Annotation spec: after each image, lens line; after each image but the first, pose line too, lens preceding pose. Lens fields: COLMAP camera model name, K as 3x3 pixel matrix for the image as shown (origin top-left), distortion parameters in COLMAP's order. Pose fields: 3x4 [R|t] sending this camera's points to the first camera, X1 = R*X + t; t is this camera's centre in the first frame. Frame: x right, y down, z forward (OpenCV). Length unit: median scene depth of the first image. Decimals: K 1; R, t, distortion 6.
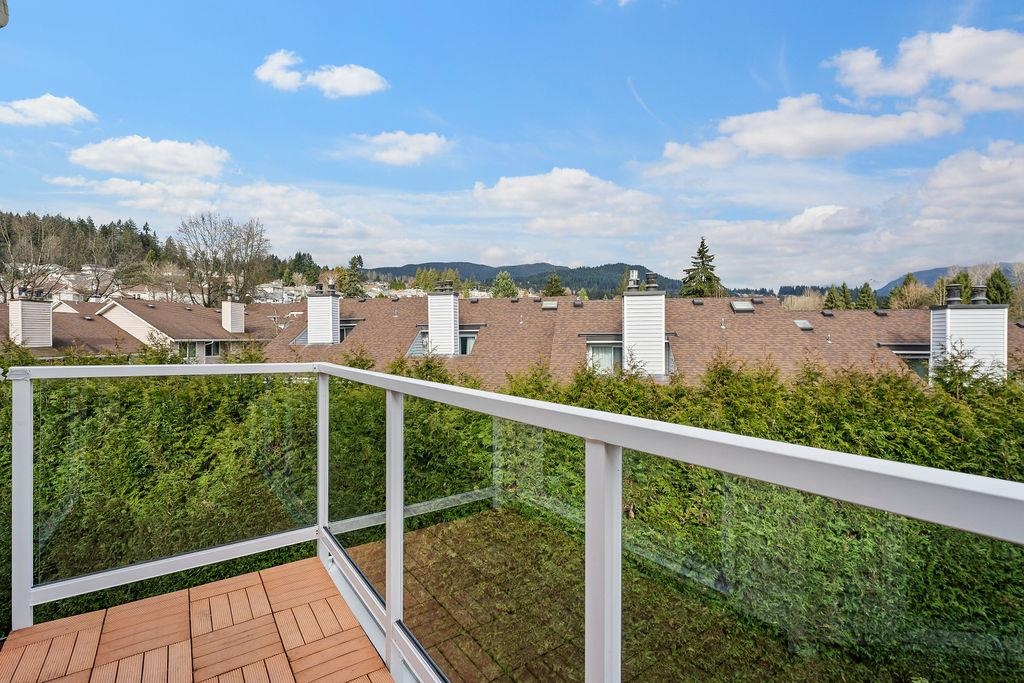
lens RADIAL K [[462.2, 0, 512.0], [0, 462.2, 341.5], [0, 0, 1]] dist [0.001677, -0.000384]
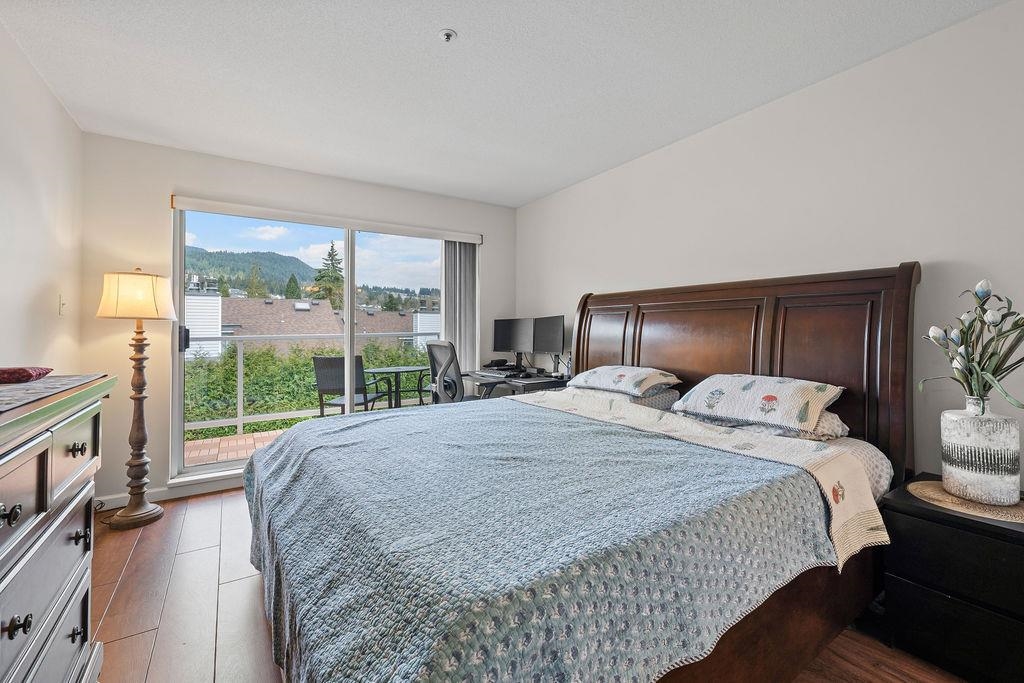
lens RADIAL K [[434.9, 0, 525.5], [0, 434.9, 326.1], [0, 0, 1]] dist [-0.002665, -0.000155]
pose [[0.730676, 0.008957, 0.682665, 0.066833], [0.002871, 0.999865, -0.016193, 0.003768], [-0.682718, 0.013792, 0.730552, -0.279631]]
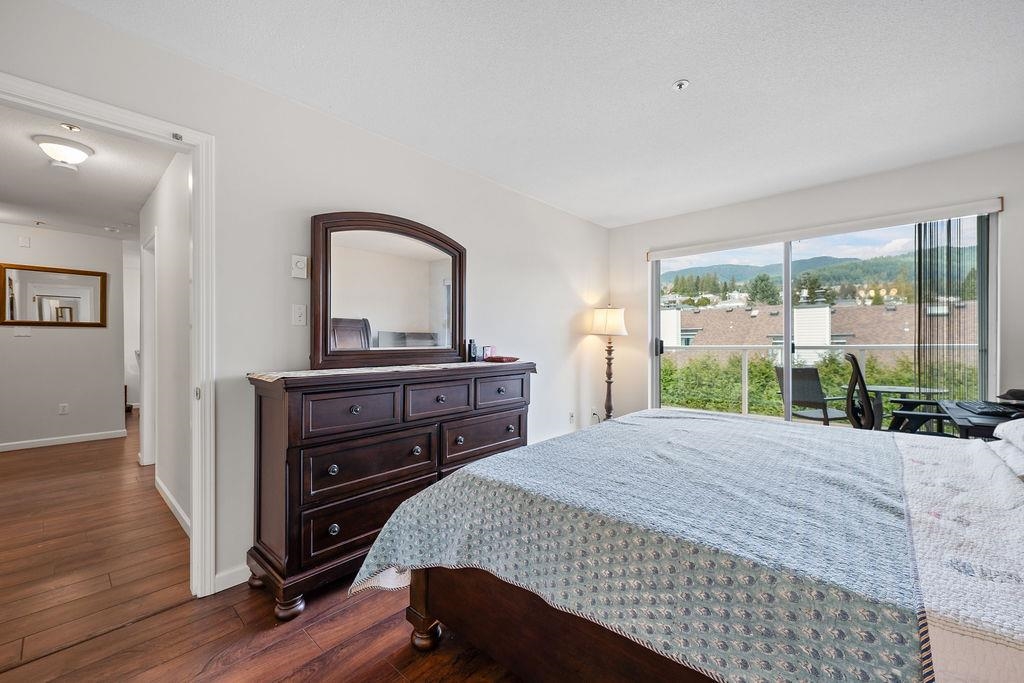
lens RADIAL K [[415.9, 0, 512.0], [0, 415.9, 341.5], [0, 0, 1]] dist [0.000355, -0.000020]
pose [[0.834437, 0.003955, -0.551090, 0.127154], [-0.004615, 0.999989, 0.000189, 0.002954], [0.551085, 0.002385, 0.834446, -0.303581]]
